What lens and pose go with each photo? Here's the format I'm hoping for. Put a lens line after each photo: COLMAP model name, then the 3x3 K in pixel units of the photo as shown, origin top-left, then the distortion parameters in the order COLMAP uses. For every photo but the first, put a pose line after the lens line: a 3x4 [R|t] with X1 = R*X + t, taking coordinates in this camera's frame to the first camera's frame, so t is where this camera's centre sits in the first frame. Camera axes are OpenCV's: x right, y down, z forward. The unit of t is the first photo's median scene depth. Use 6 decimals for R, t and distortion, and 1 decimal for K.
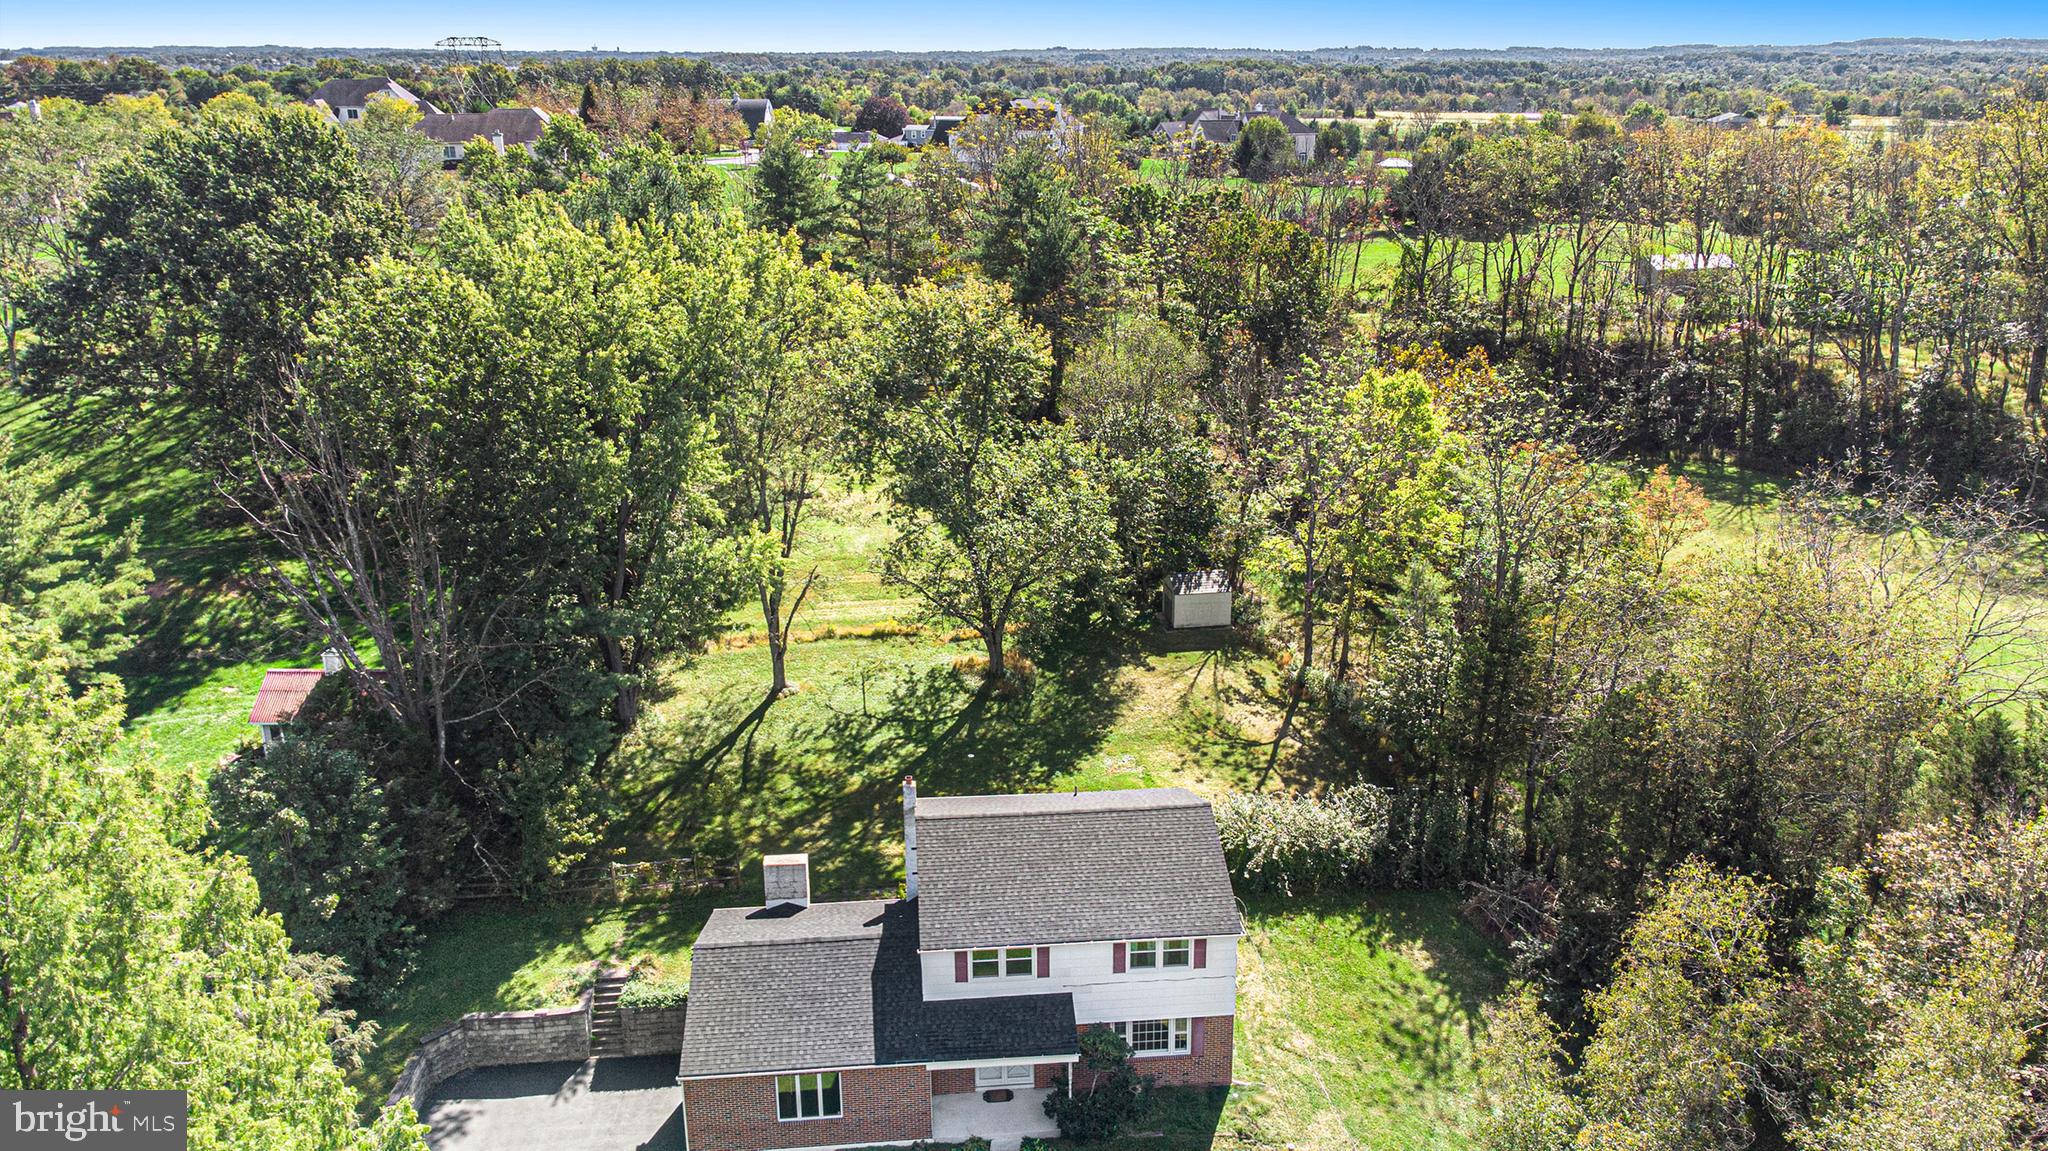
lens RADIAL K [[1625.5, 0, 1041.9], [0, 1625.5, 540.5], [0, 0, 1]] dist [0.067614, -0.005273]
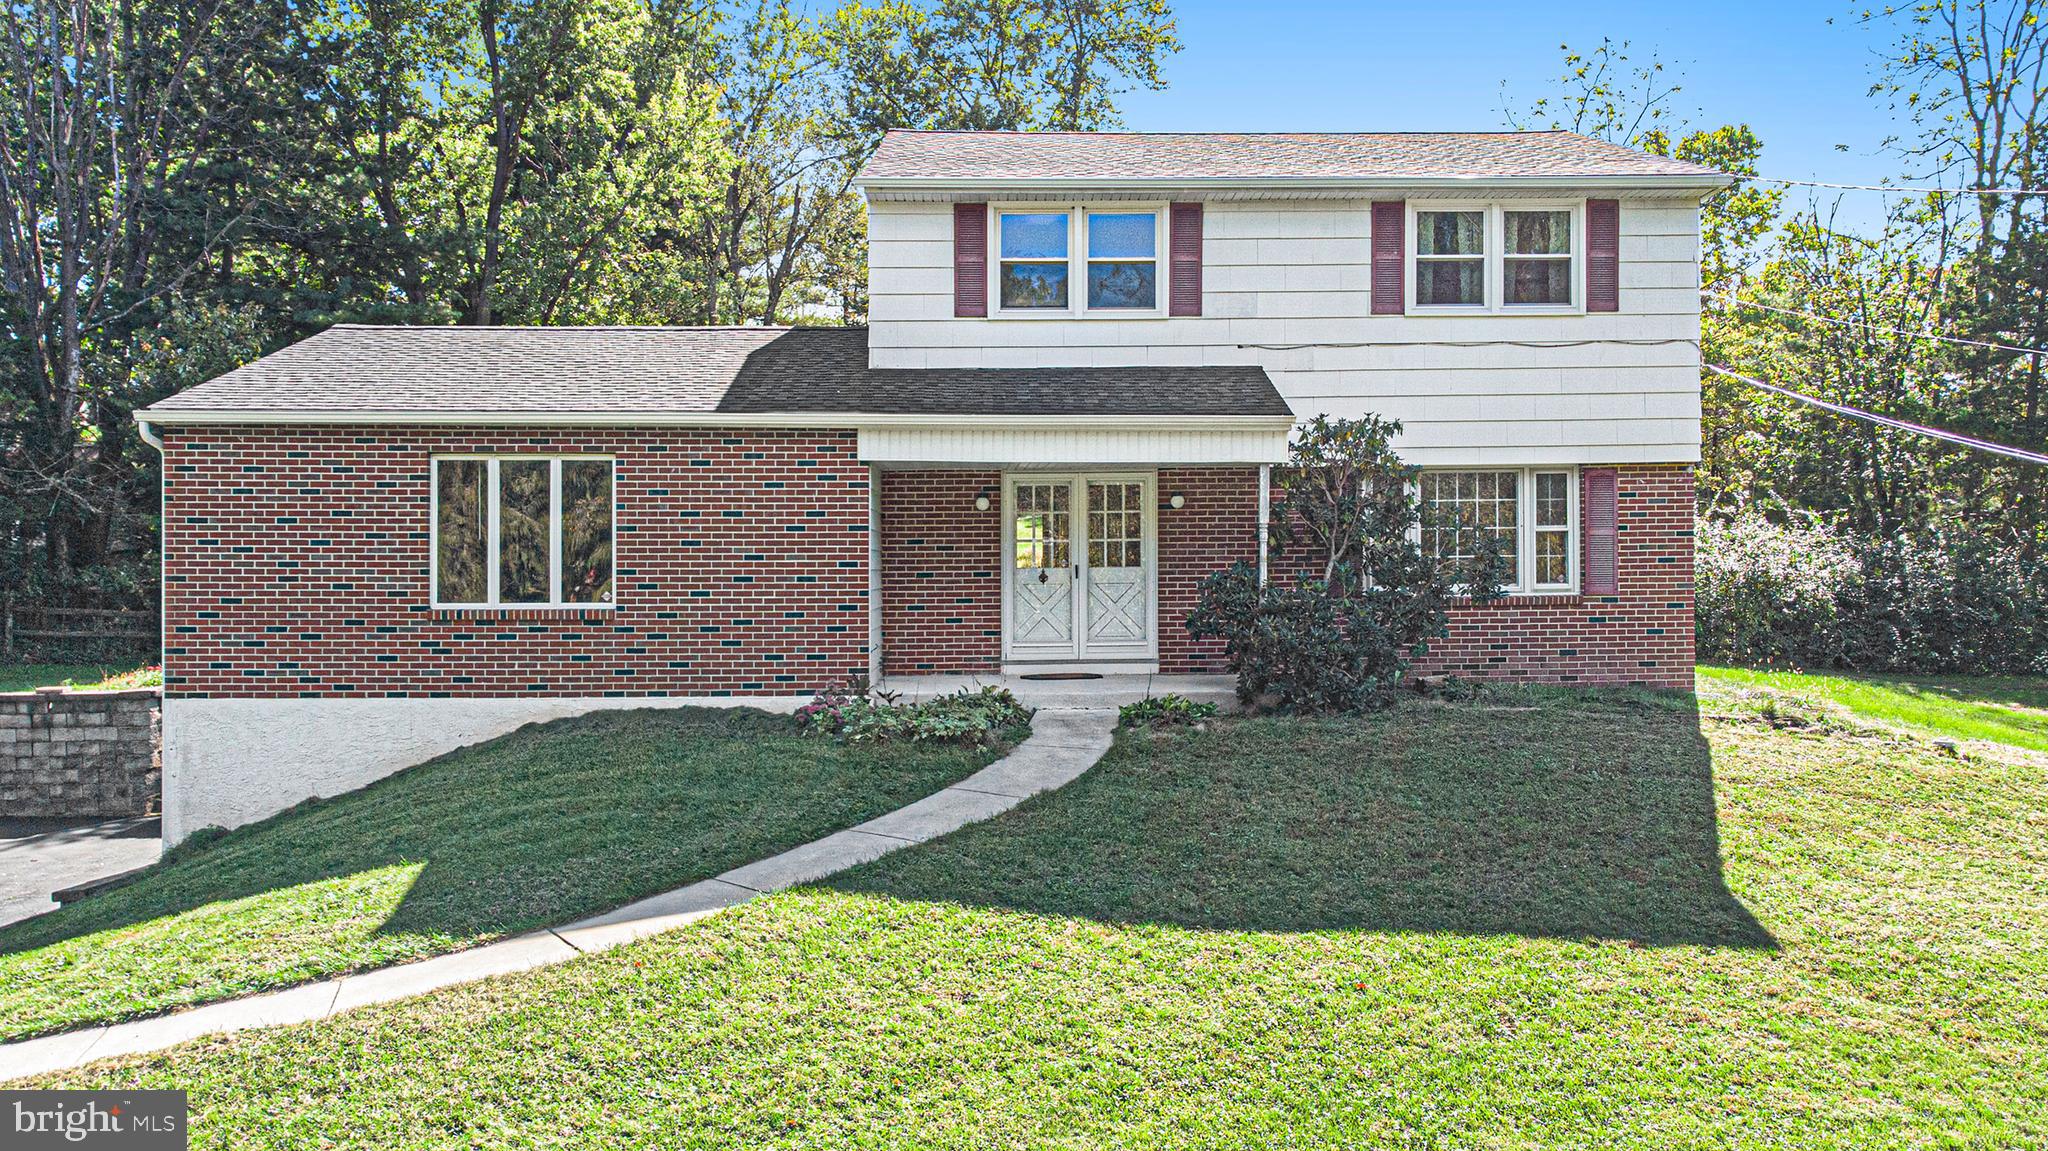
lens RADIAL K [[1656.4, 0, 1033.7], [0, 1656.4, 623.5], [0, 0, 1]] dist [0.077518, 0.000071]
pose [[0.997005, -0.001286, -0.077324, -0.004358], [-0.022659, 0.951122, -0.307982, 0.431117], [0.073941, 0.308811, 0.948245, 0.616318]]
